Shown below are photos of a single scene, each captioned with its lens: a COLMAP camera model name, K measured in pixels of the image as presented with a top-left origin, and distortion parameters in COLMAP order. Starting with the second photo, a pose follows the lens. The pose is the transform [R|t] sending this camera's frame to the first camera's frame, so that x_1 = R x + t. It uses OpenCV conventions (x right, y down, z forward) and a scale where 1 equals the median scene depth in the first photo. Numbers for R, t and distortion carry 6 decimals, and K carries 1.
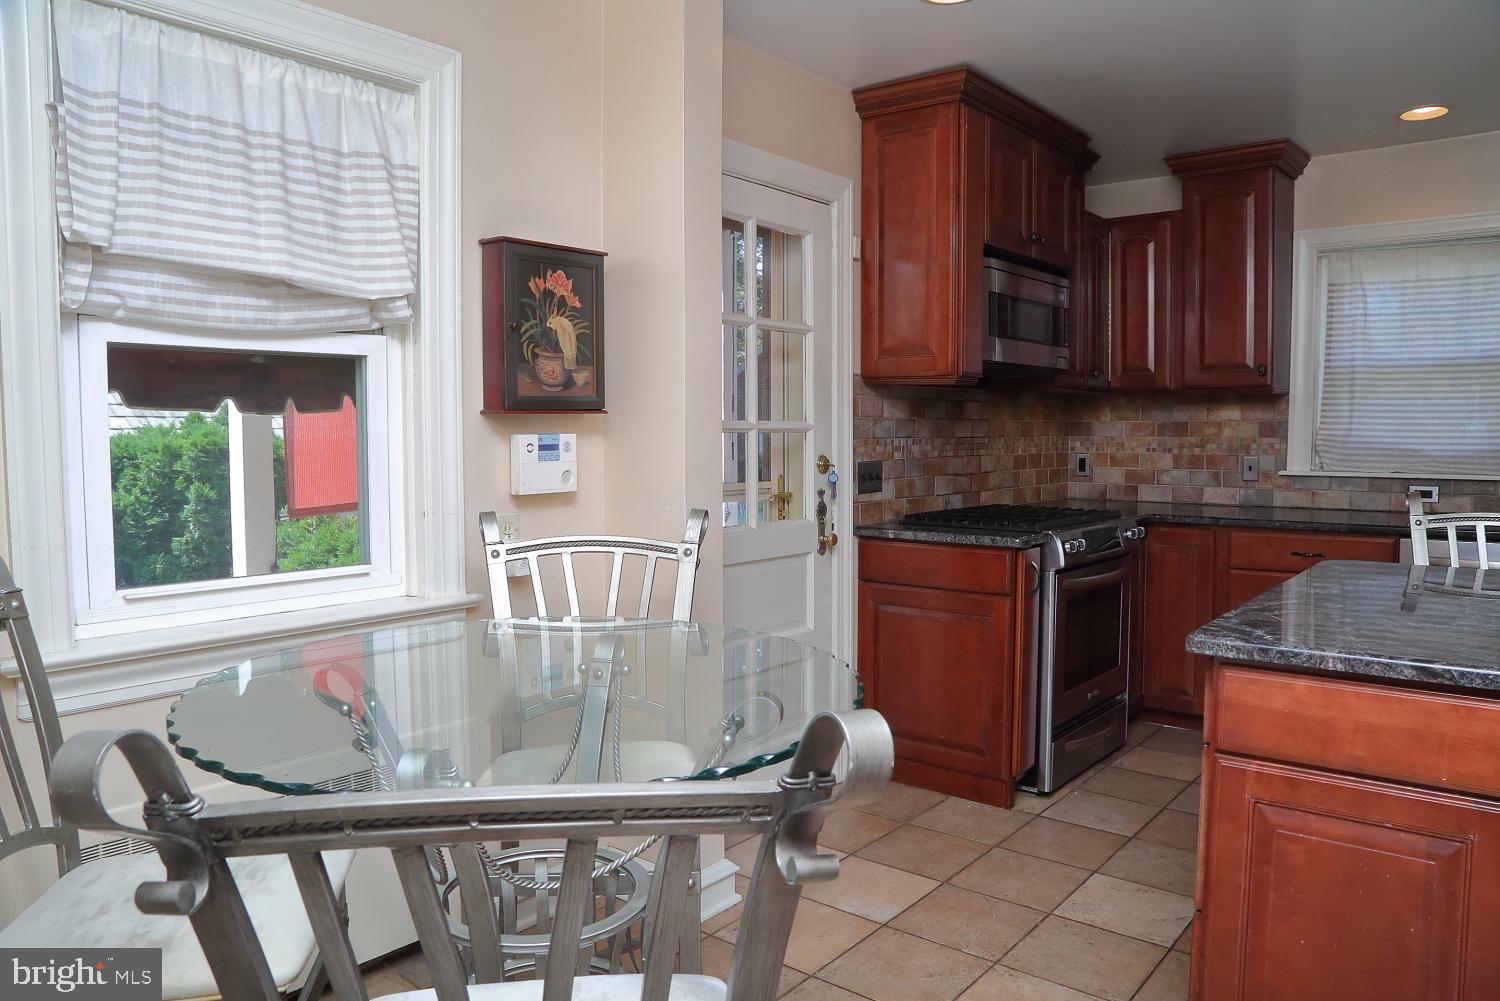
lens RADIAL K [[1033.9, 0, 790.6], [0, 1033.9, 495.9], [0, 0, 1]] dist [-0.073364, 0.019446]
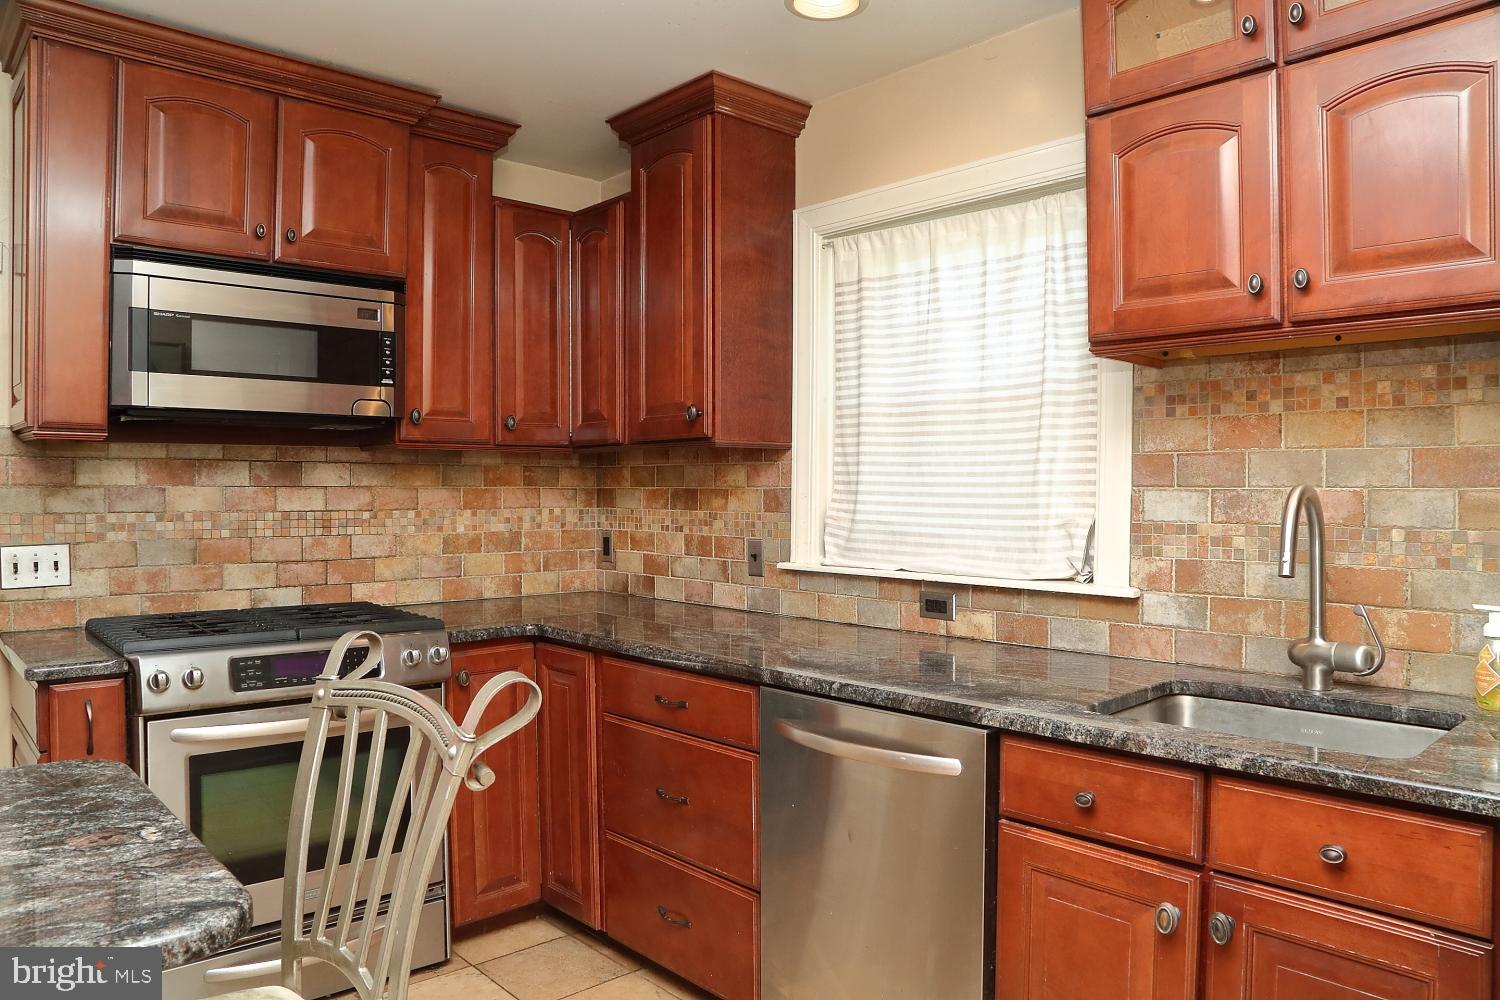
lens RADIAL K [[1033.9, 0, 693.0], [0, 1033.9, 498.9], [0, 0, 1]] dist [-0.073364, 0.019446]
pose [[0.979664, 0.006036, -0.200556, 0.569485], [-0.016849, 0.998492, -0.052252, -0.030416], [0.199938, 0.054569, 0.978288, 0.322374]]
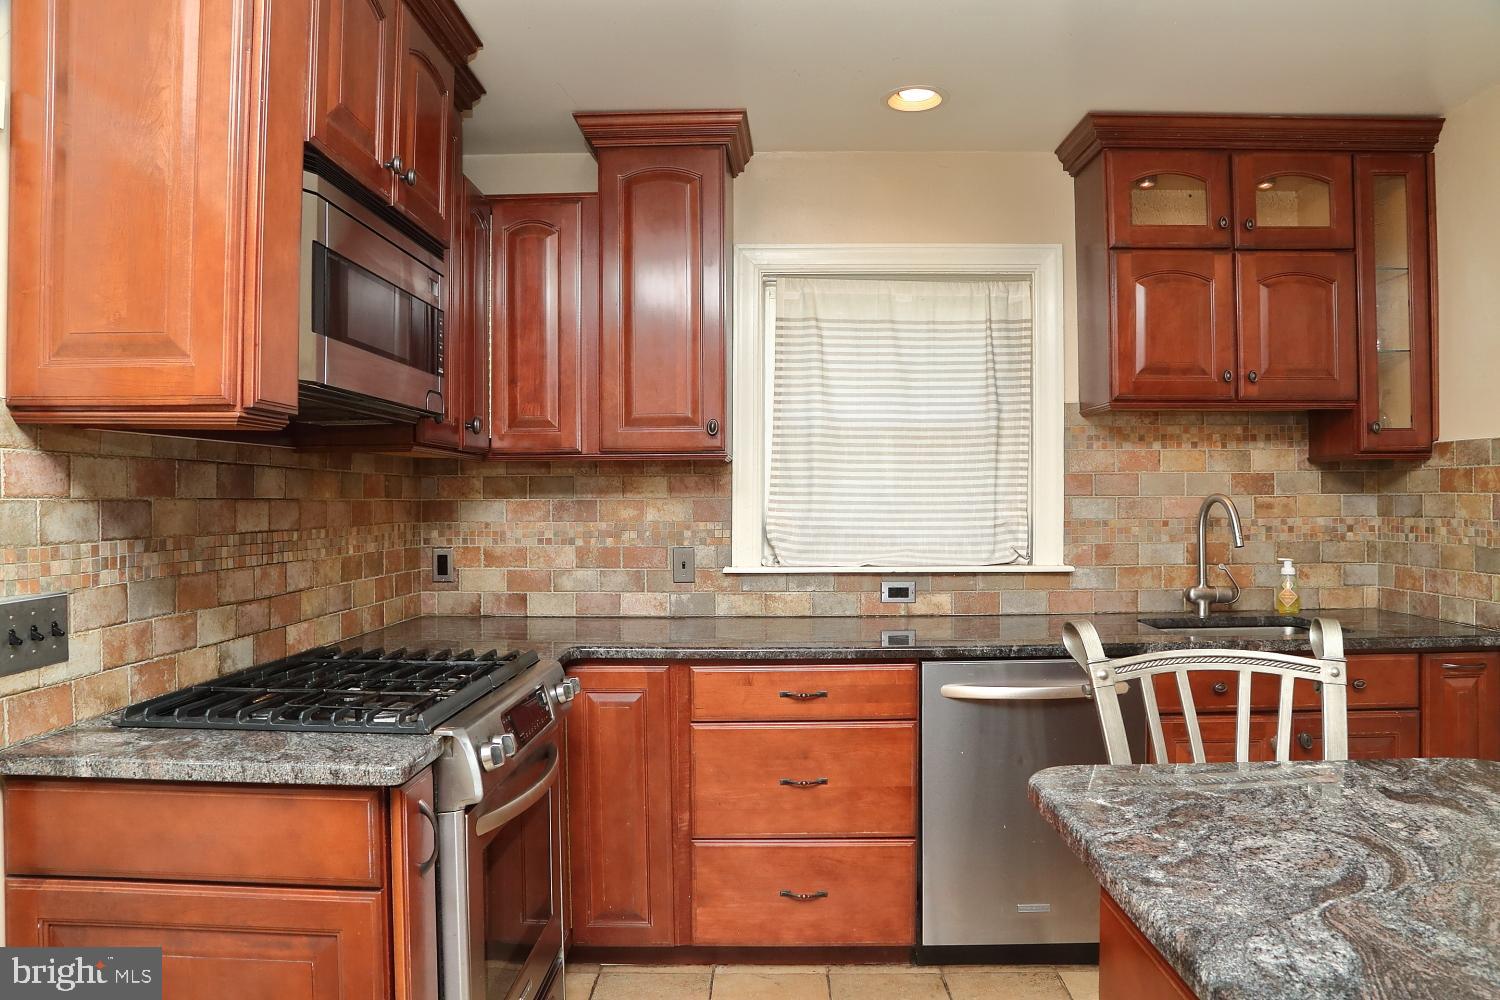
lens RADIAL K [[1033.9, 0, 745.4], [0, 1033.9, 494.5], [0, 0, 1]] dist [-0.073364, 0.019446]
pose [[0.810826, 0.001793, 0.585284, 0.060930], [0.040254, 0.997457, -0.058822, -0.033129], [-0.583901, 0.071255, 0.808692, 0.394373]]
